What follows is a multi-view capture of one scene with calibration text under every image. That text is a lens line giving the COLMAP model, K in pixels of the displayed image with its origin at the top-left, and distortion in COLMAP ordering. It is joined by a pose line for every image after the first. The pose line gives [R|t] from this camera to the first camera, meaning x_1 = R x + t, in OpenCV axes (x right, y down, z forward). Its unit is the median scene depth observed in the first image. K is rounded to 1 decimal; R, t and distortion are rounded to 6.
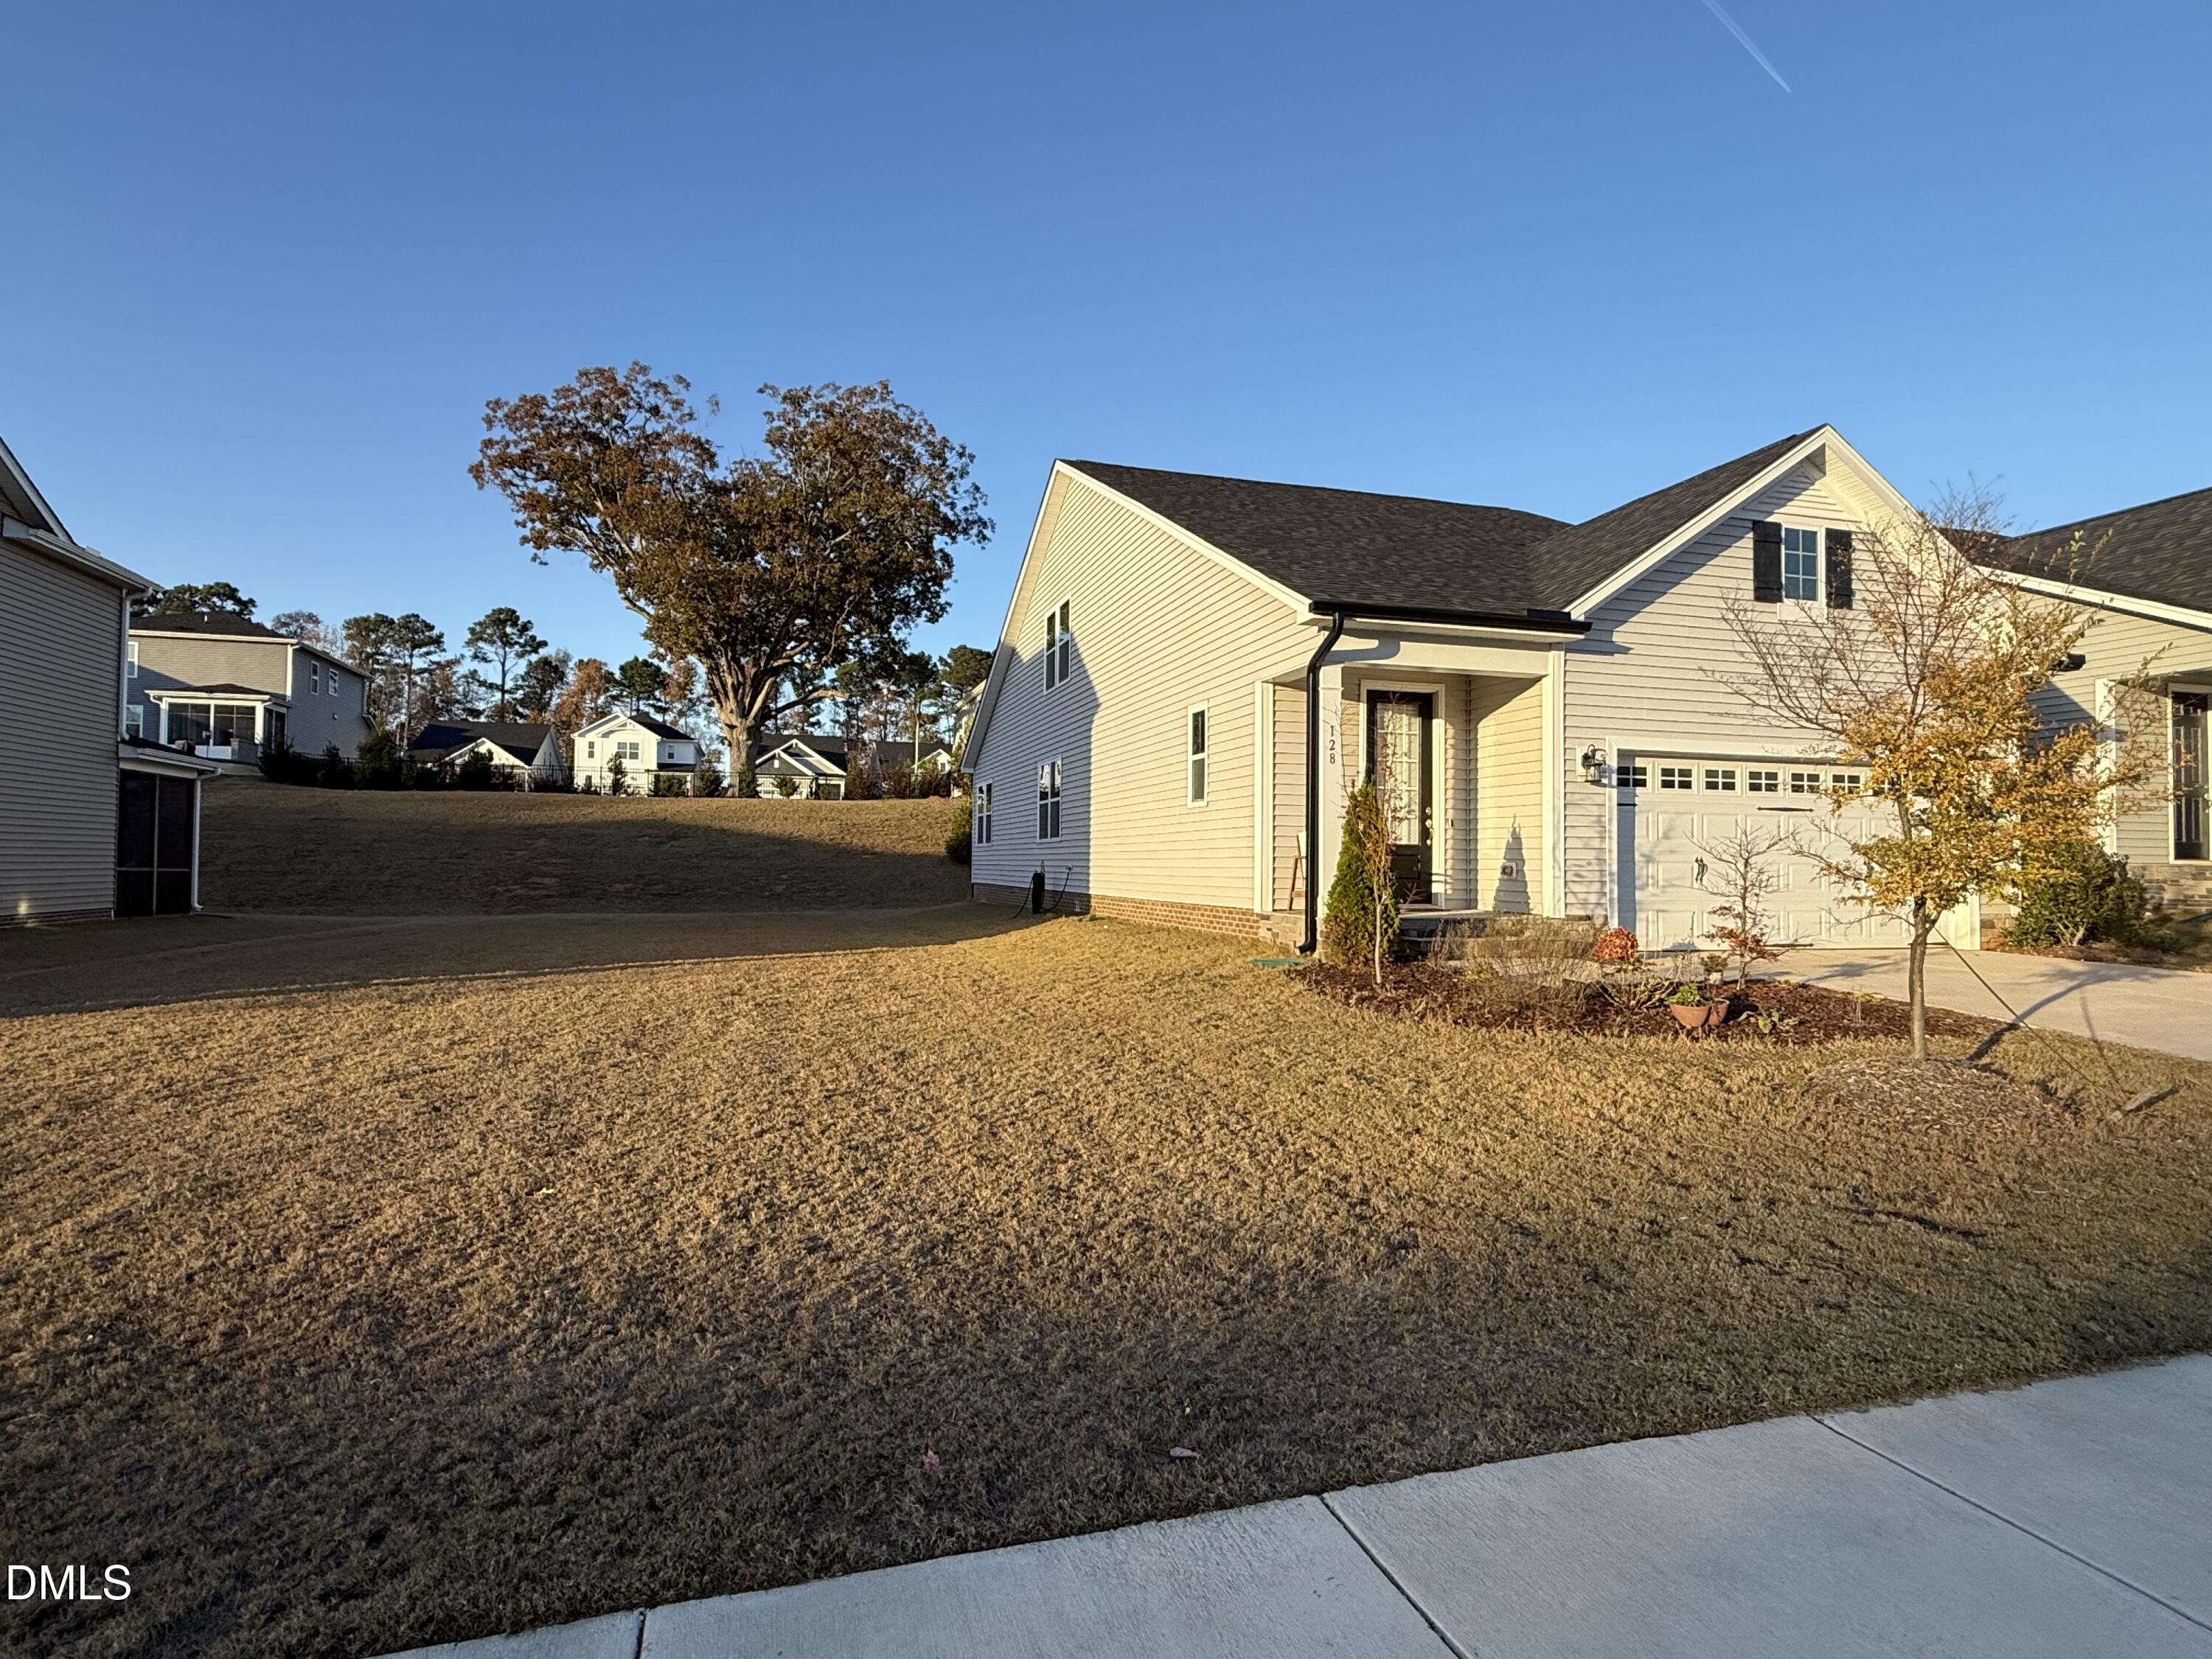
lens RADIAL K [[1170.7, 0, 1106.0], [0, 1170.7, 829.5], [0, 0, 1]] dist [0.000487, 0.001779]
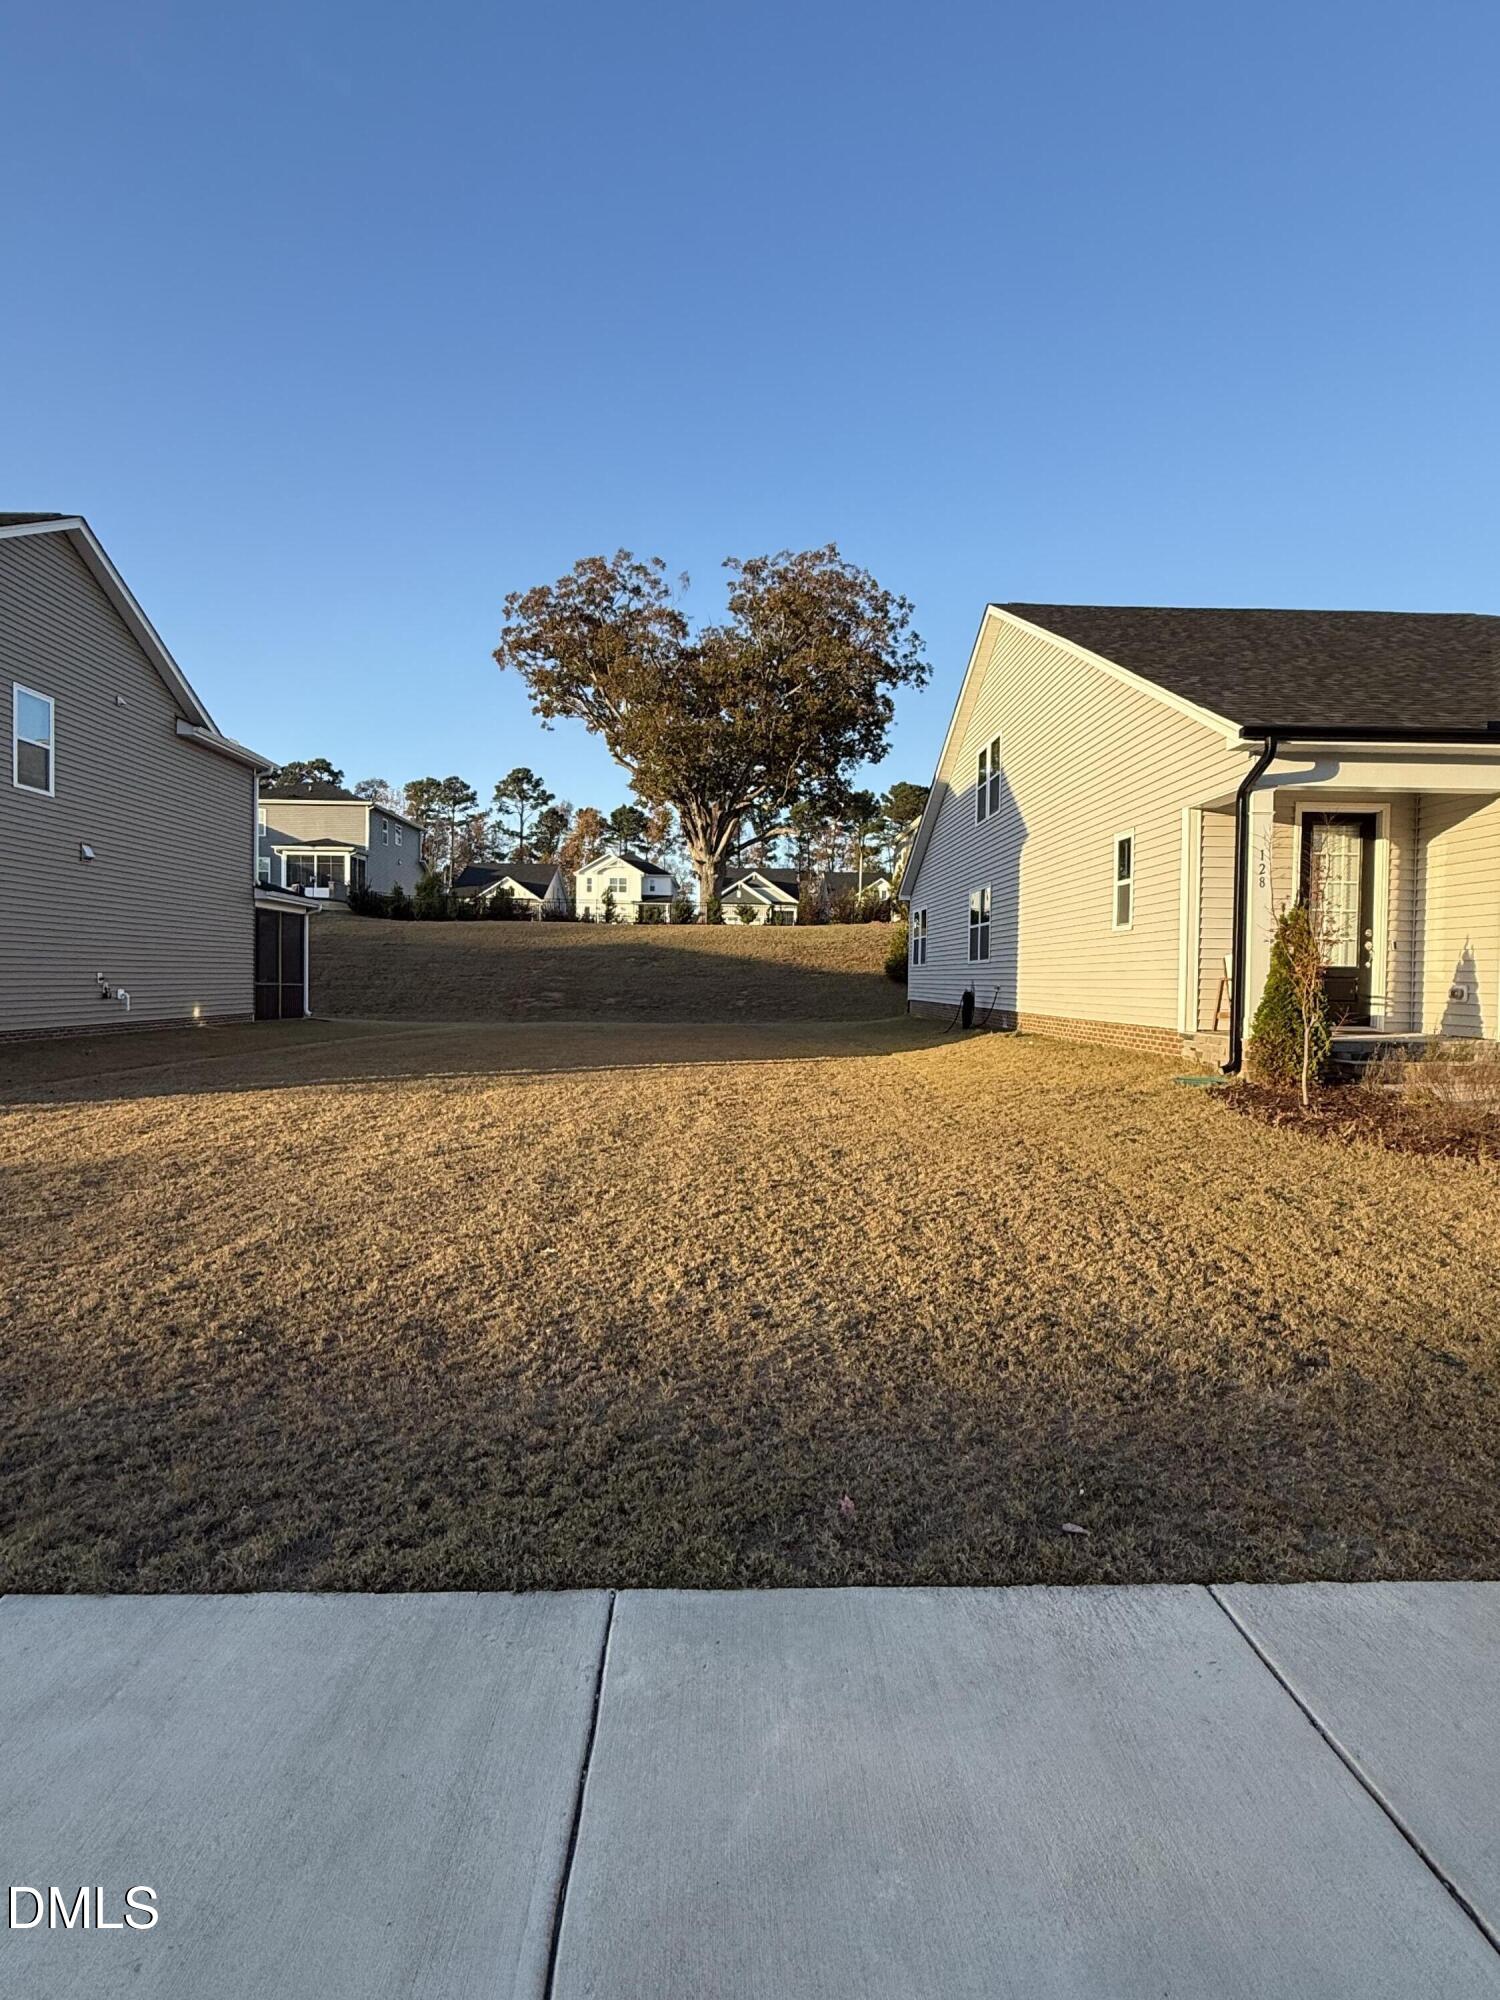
lens RADIAL K [[1058.5, 0, 750.0], [0, 1058.5, 1000.0], [0, 0, 1]] dist [0.000487, 0.001779]
pose [[0.965191, 0.009598, -0.261370, 0.008173], [0.002547, 0.998934, 0.046088, -0.002846], [0.261534, -0.045150, 0.964138, -0.004346]]
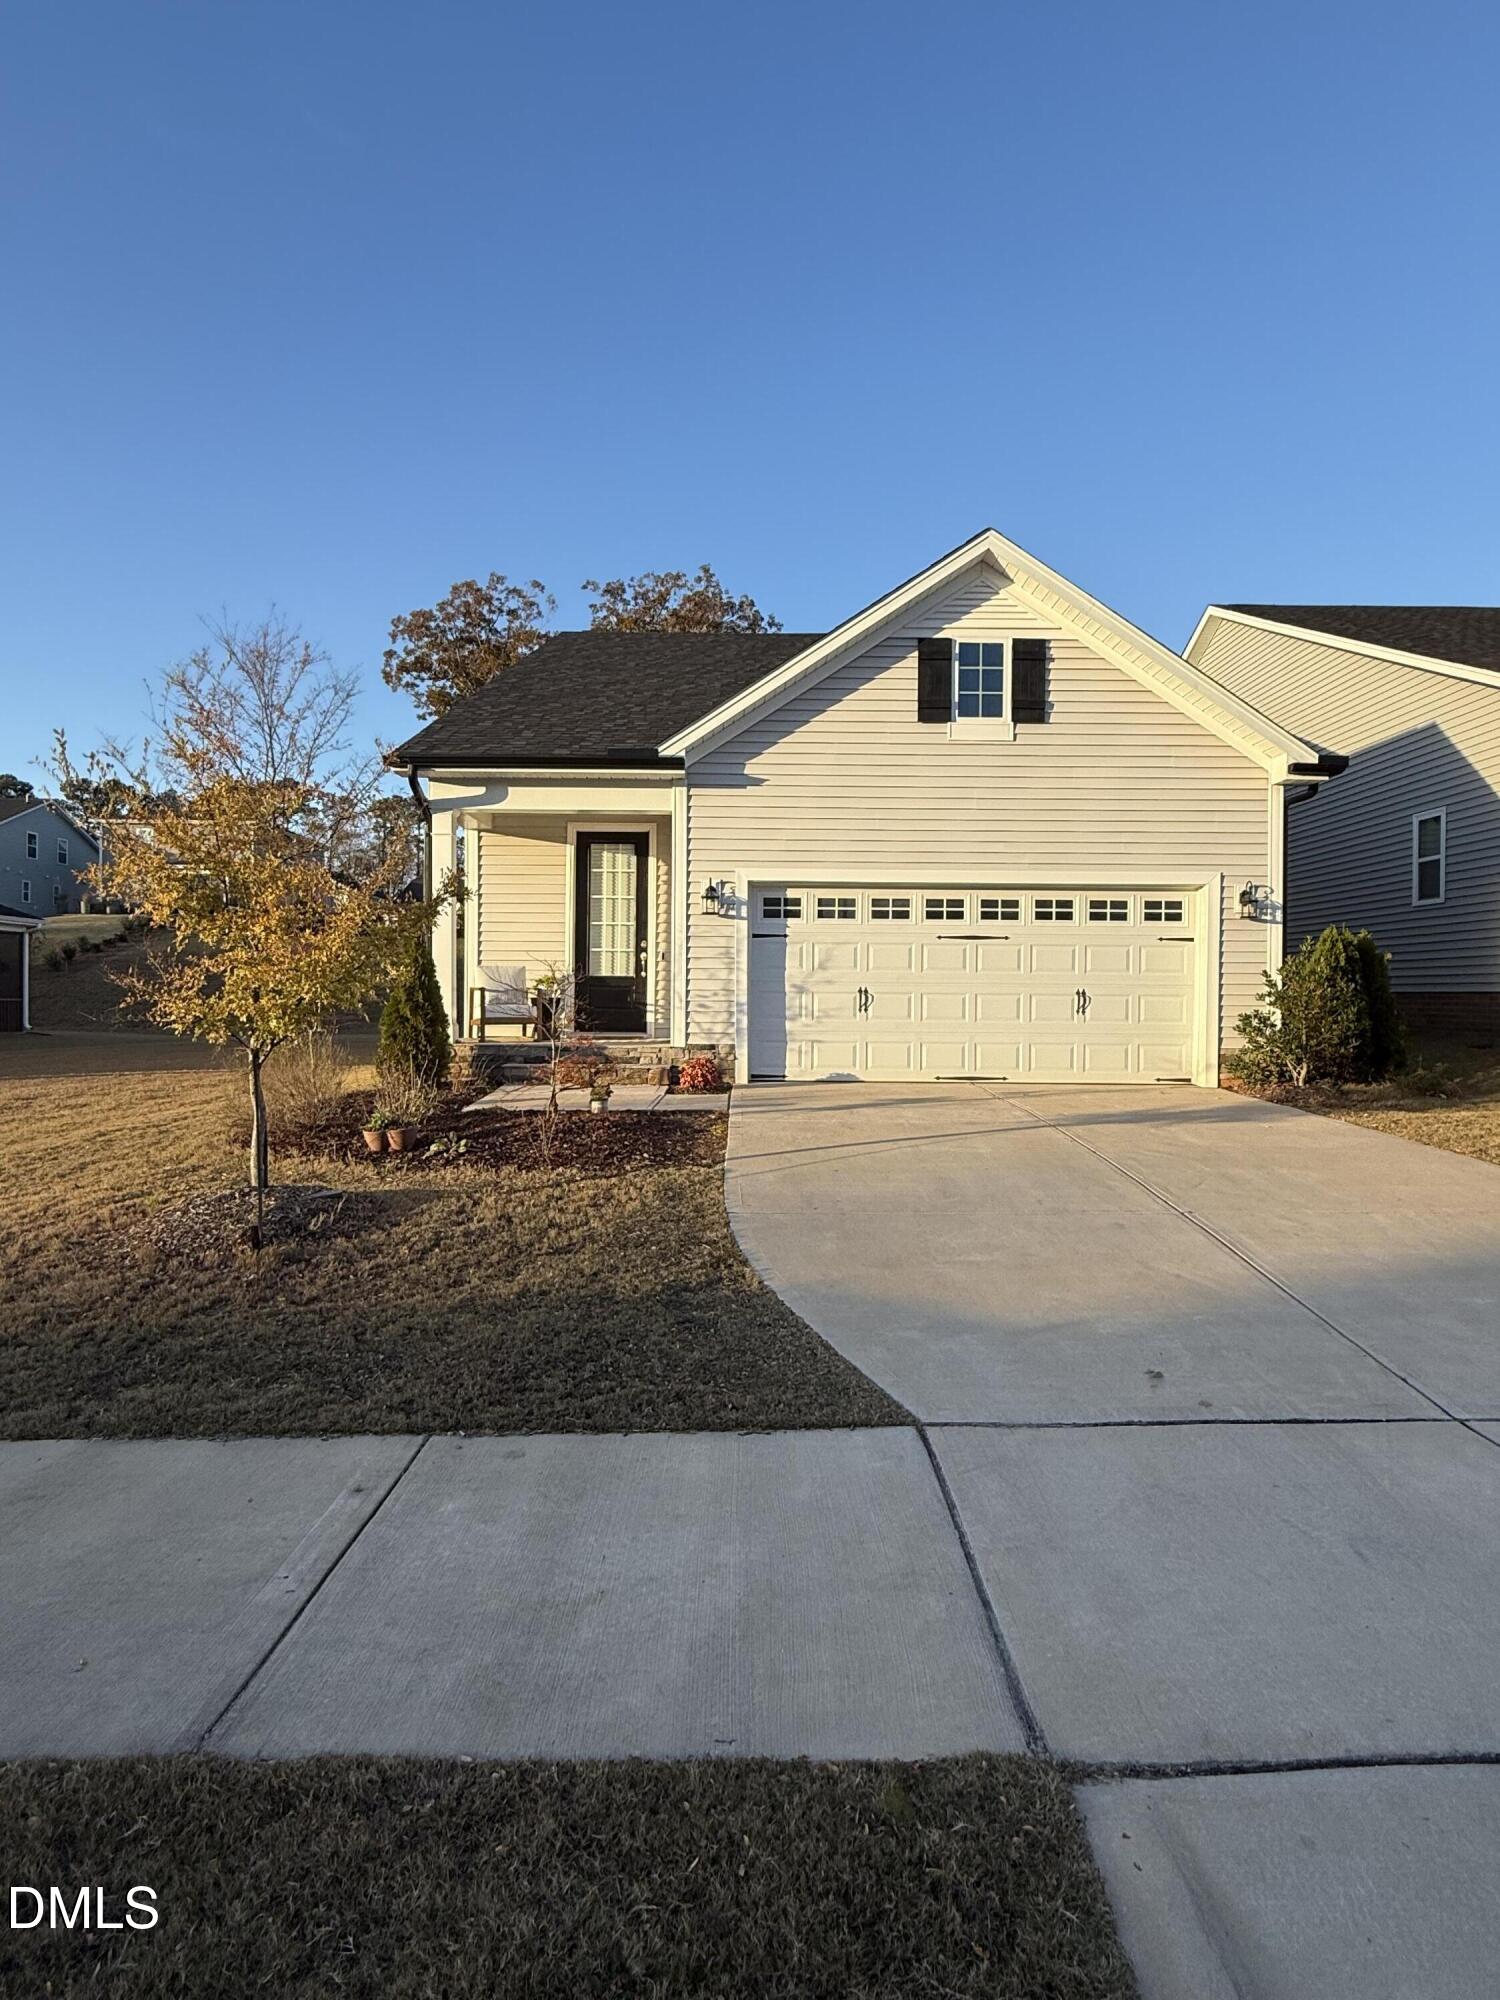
lens RADIAL K [[1054.6, 0, 750.0], [0, 1054.6, 1000.0], [0, 0, 1]] dist [-0.004208, -0.000516]
pose [[0.960337, 0.000105, -0.278841, 0.938003], [0.009901, 0.999357, 0.034473, 0.003556], [0.278665, -0.035866, 0.959718, 0.166676]]
